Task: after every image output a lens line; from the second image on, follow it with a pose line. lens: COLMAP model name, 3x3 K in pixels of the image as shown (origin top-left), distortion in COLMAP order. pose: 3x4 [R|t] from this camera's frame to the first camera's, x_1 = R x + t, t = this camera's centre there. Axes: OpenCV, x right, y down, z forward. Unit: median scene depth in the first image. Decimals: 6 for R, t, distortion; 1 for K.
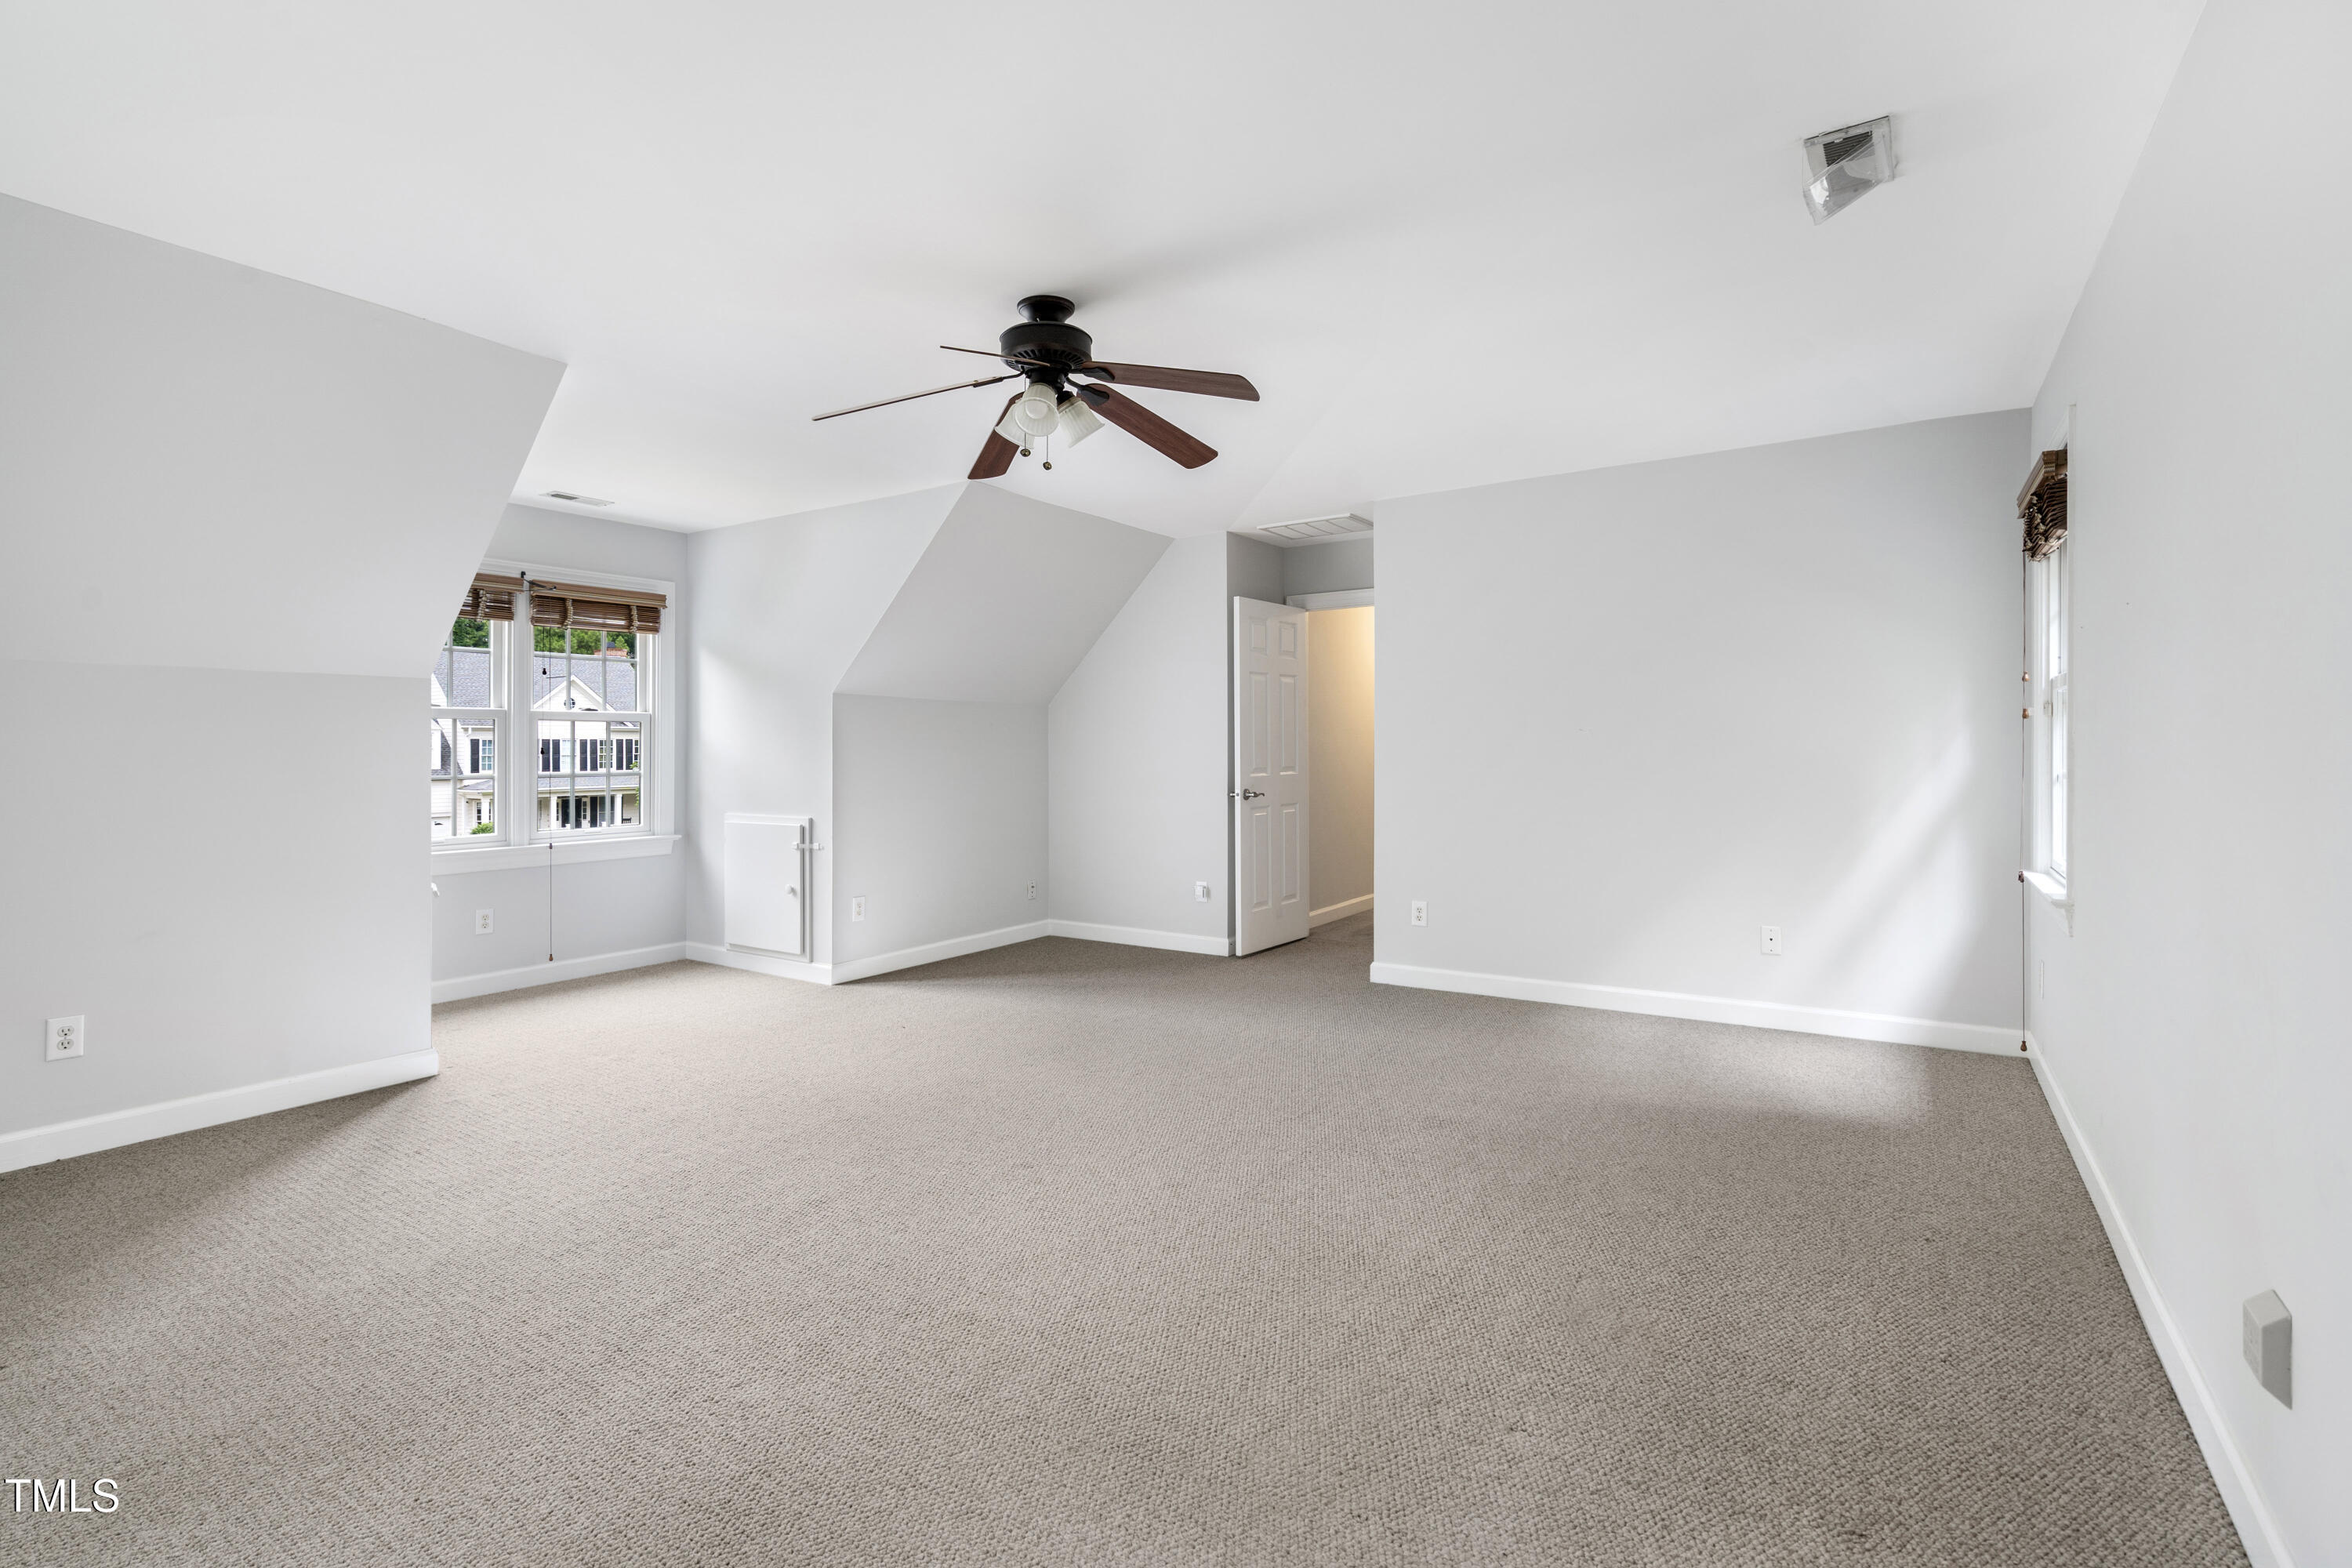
lens RADIAL K [[1078.4, 0, 1168.9], [0, 1078.4, 768.2], [0, 0, 1]] dist [-0.008631, 0.002925]
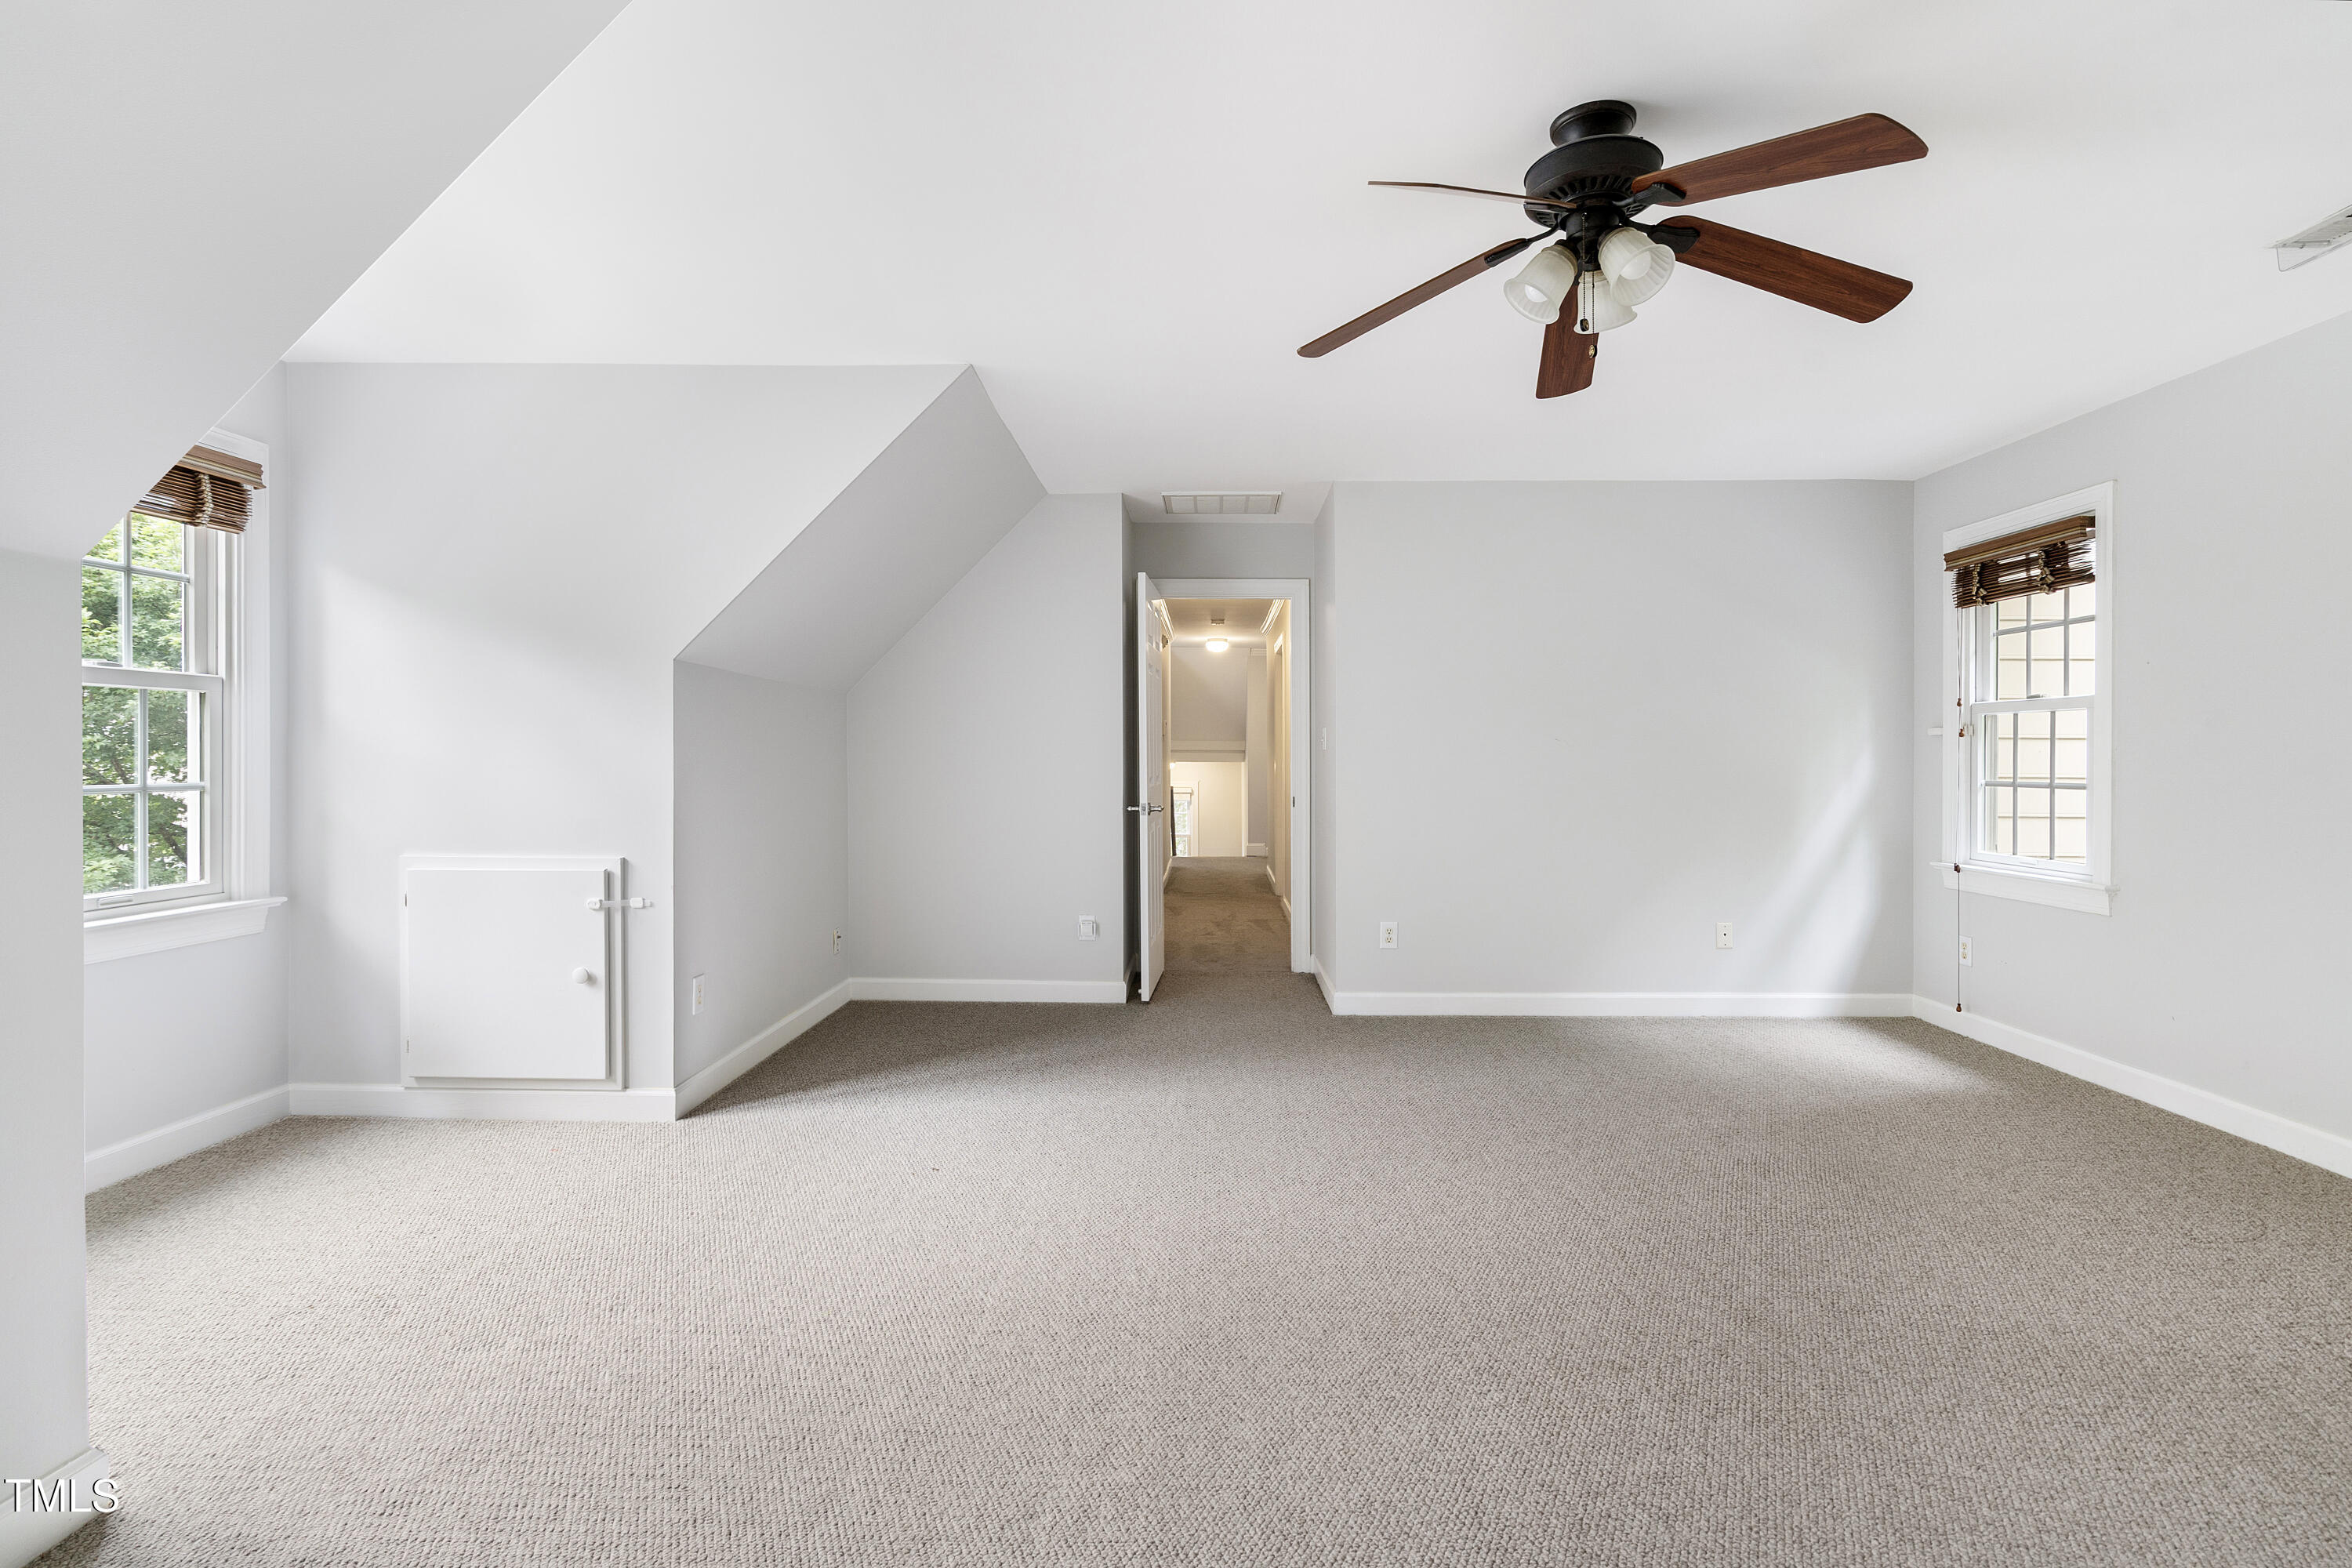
lens RADIAL K [[1078.4, 0, 1177.8], [0, 1078.4, 793.5], [0, 0, 1]] dist [-0.008631, 0.002925]
pose [[0.846210, -0.008078, 0.532788, -0.391914], [0.001523, 0.999918, 0.012742, 0.001601], [-0.532847, -0.009971, 0.846153, 0.304051]]
